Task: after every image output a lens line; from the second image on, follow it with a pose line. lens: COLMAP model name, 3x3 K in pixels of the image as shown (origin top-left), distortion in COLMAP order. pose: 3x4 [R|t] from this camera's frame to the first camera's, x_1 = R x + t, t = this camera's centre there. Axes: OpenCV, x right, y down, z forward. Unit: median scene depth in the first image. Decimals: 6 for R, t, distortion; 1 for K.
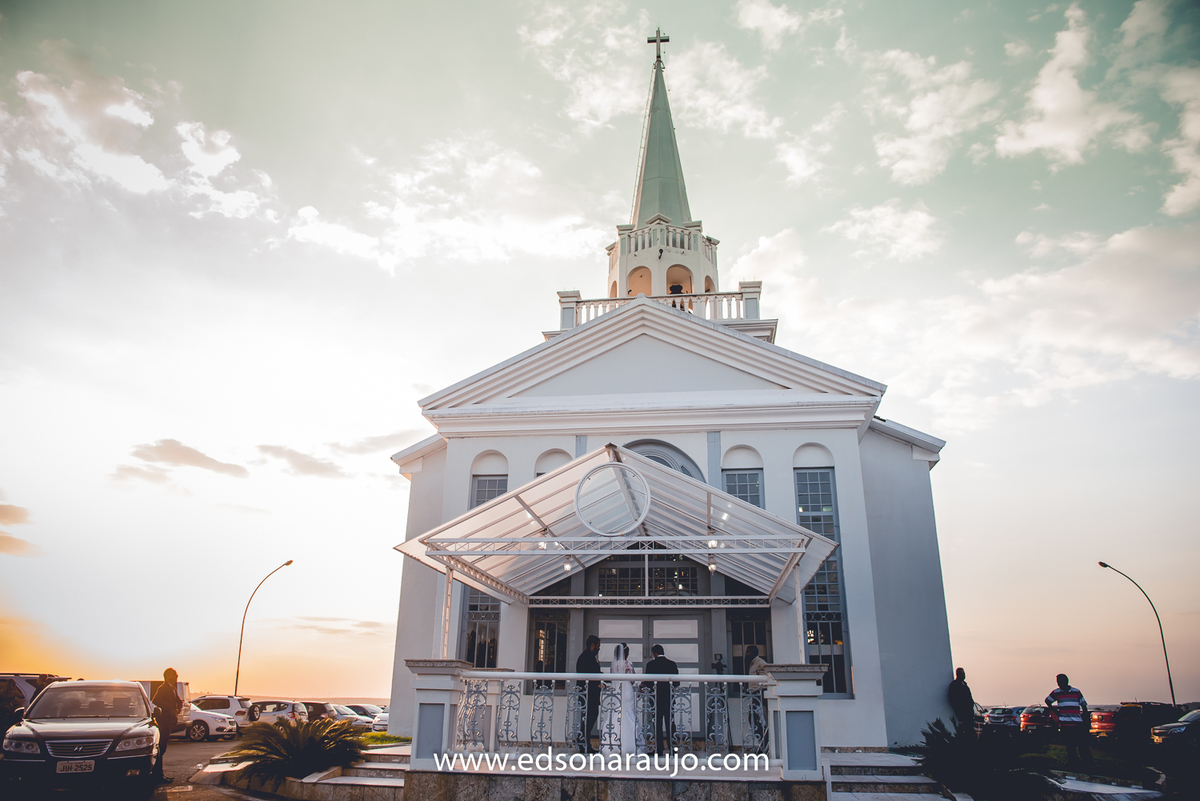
lens RADIAL K [[816.3, 0, 597.4], [0, 816.3, 414.9], [0, 0, 1]] dist [-0.014240, -0.003320]
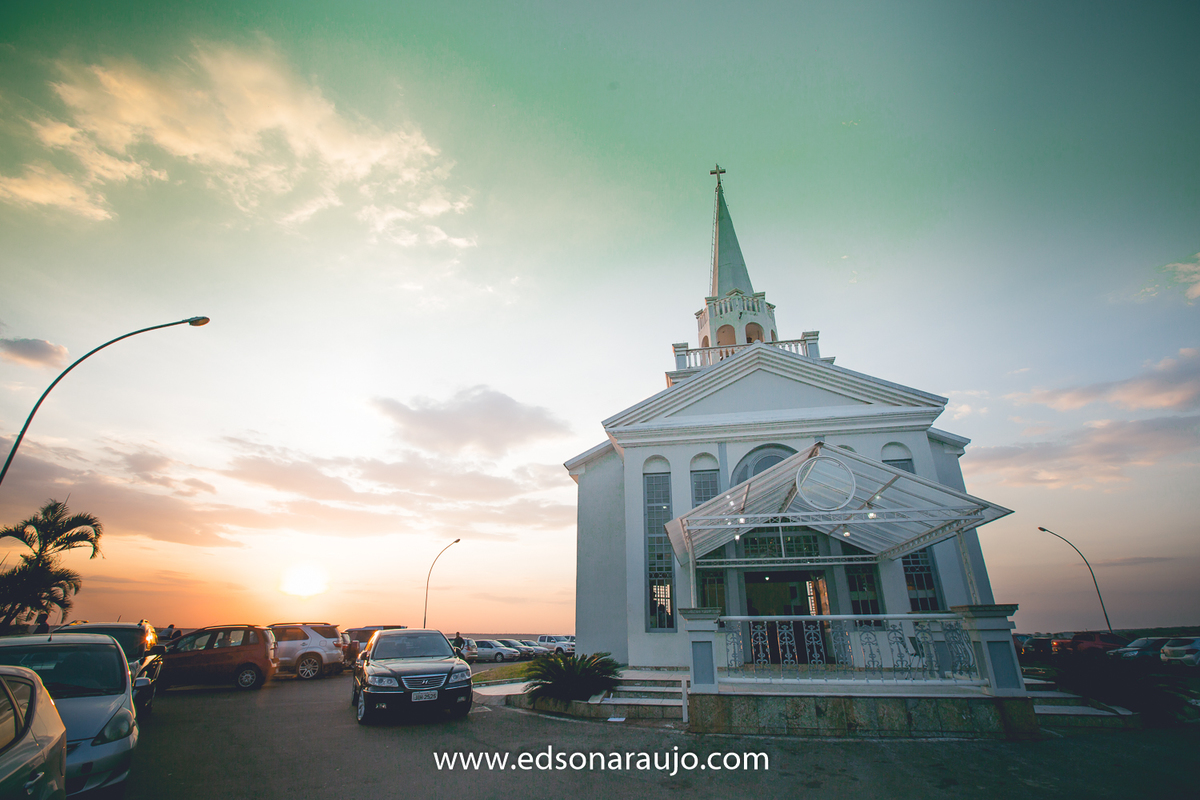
lens RADIAL K [[558.8, 0, 600.0], [0, 558.8, 400.0], [0, 0, 1]] dist [0.001767, 0.000553]
pose [[0.998776, -0.034957, -0.034999, -0.194550], [0.032646, 0.997381, -0.064543, 0.008057], [0.037163, 0.063321, 0.997301, 0.031201]]
